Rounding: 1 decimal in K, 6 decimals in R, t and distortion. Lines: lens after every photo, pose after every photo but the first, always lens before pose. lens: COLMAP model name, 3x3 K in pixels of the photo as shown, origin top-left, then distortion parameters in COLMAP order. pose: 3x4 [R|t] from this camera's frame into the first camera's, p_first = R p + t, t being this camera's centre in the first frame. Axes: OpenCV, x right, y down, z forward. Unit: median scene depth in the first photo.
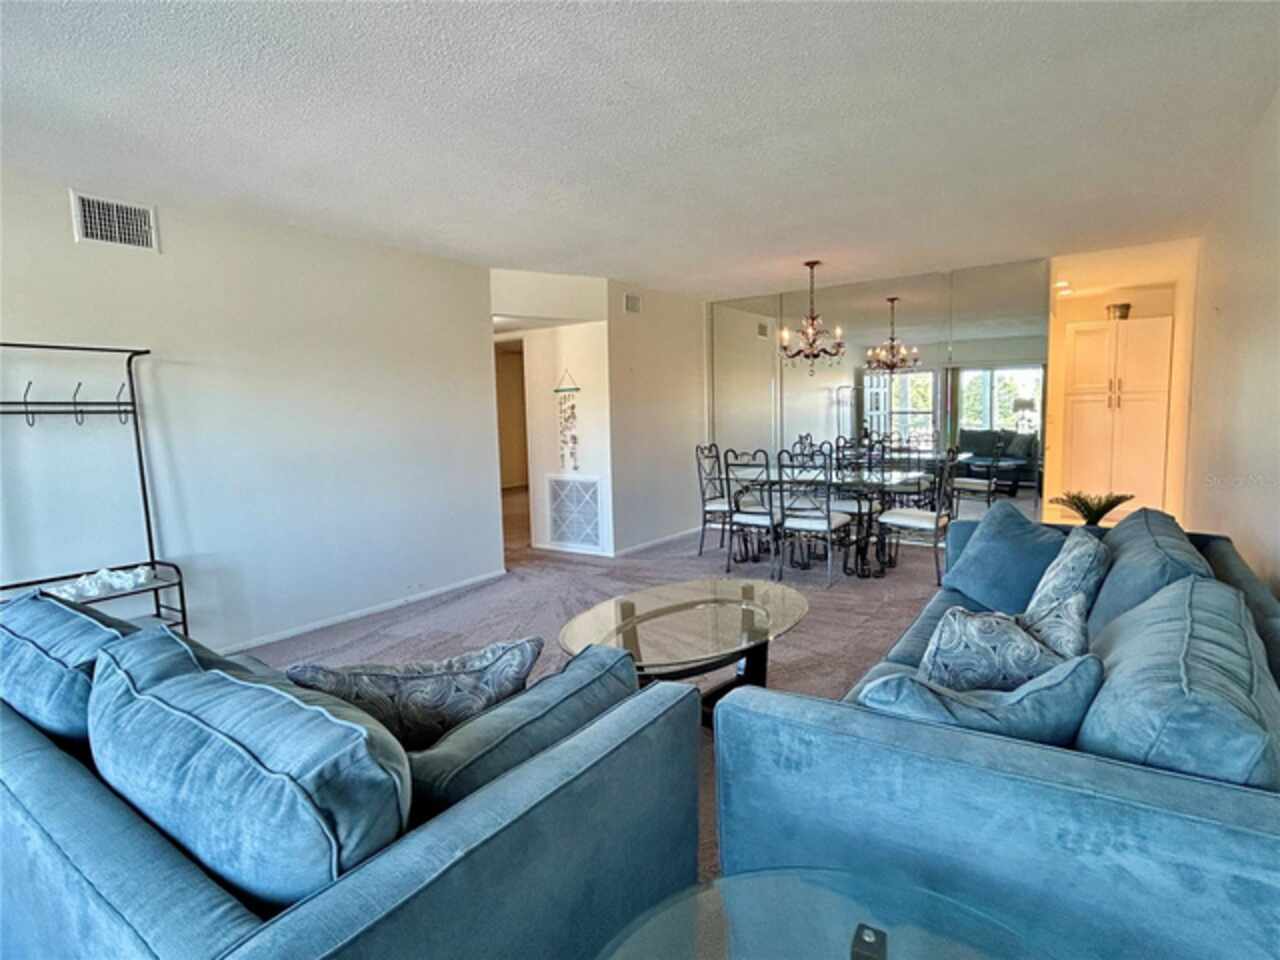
lens RADIAL K [[674.4, 0, 640.0], [0, 674.4, 480.0], [0, 0, 1]] dist [0.003630, 0.001575]
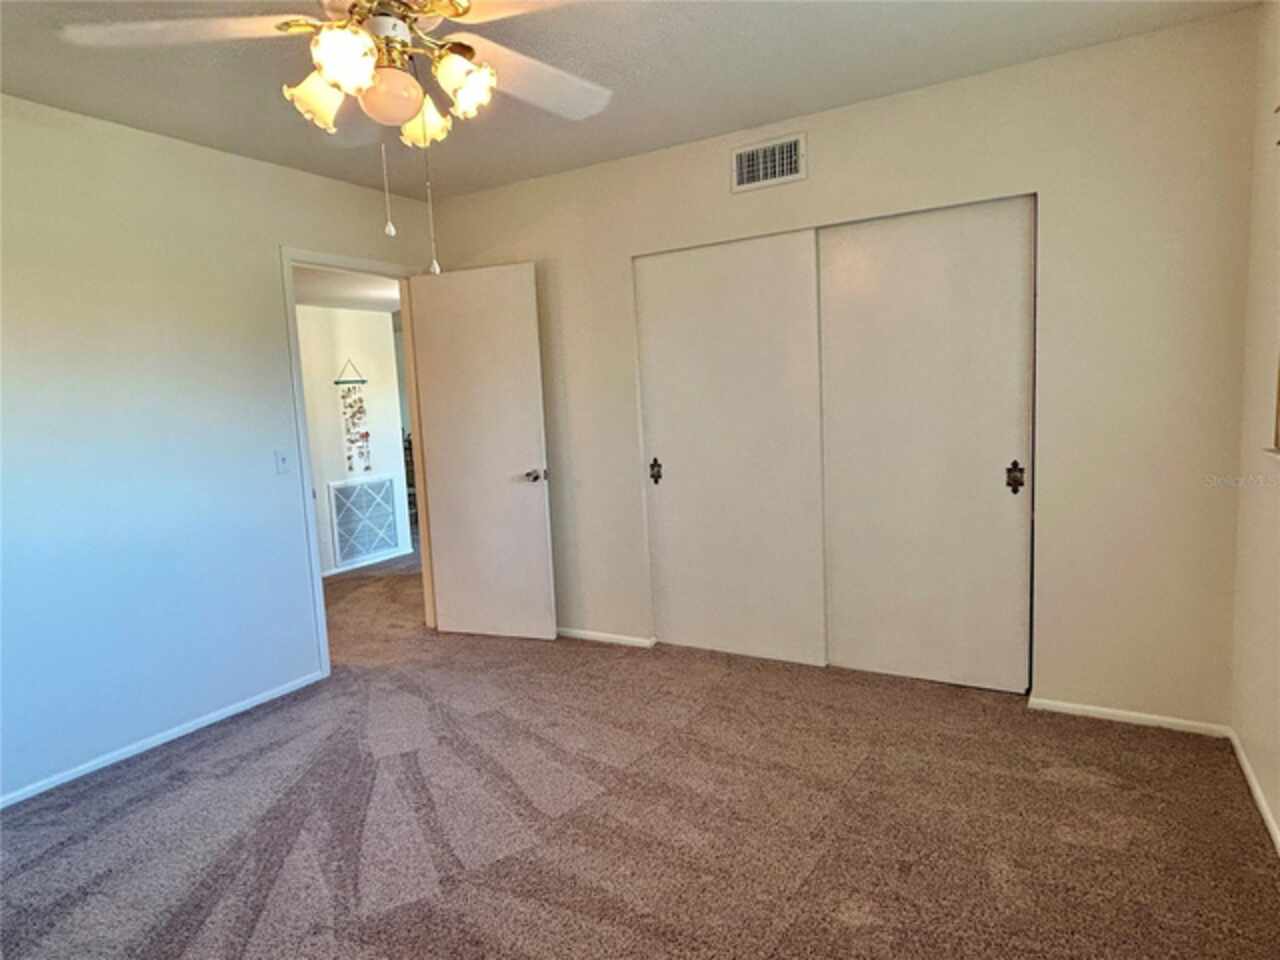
lens RADIAL K [[753.3, 0, 640.0], [0, 753.3, 480.0], [0, 0, 1]] dist [0.054564, 0.000177]
pose [[-0.082744, -0.088986, 0.992590, -1.133100], [0.147369, 0.983963, 0.100498, -0.051100], [-0.985614, 0.154593, -0.068303, 0.714225]]
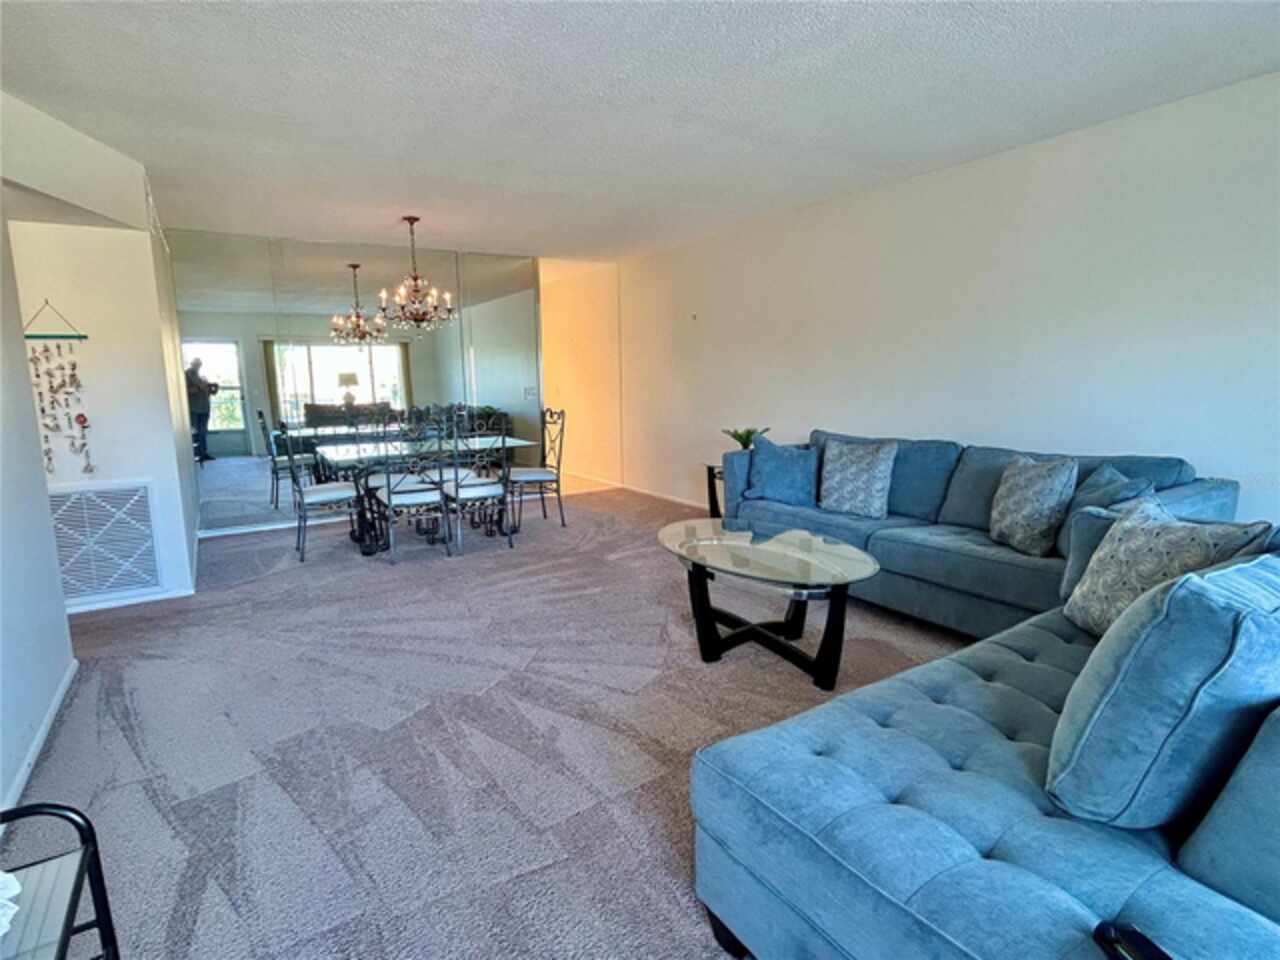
lens RADIAL K [[674.4, 0, 640.0], [0, 674.4, 480.0], [0, 0, 1]] dist [0.003630, 0.001575]
pose [[0.400035, -0.120214, 0.908582, -0.447500], [0.094551, 0.991484, 0.089553, -0.016109], [-0.911609, 0.050083, 0.407995, 0.309078]]
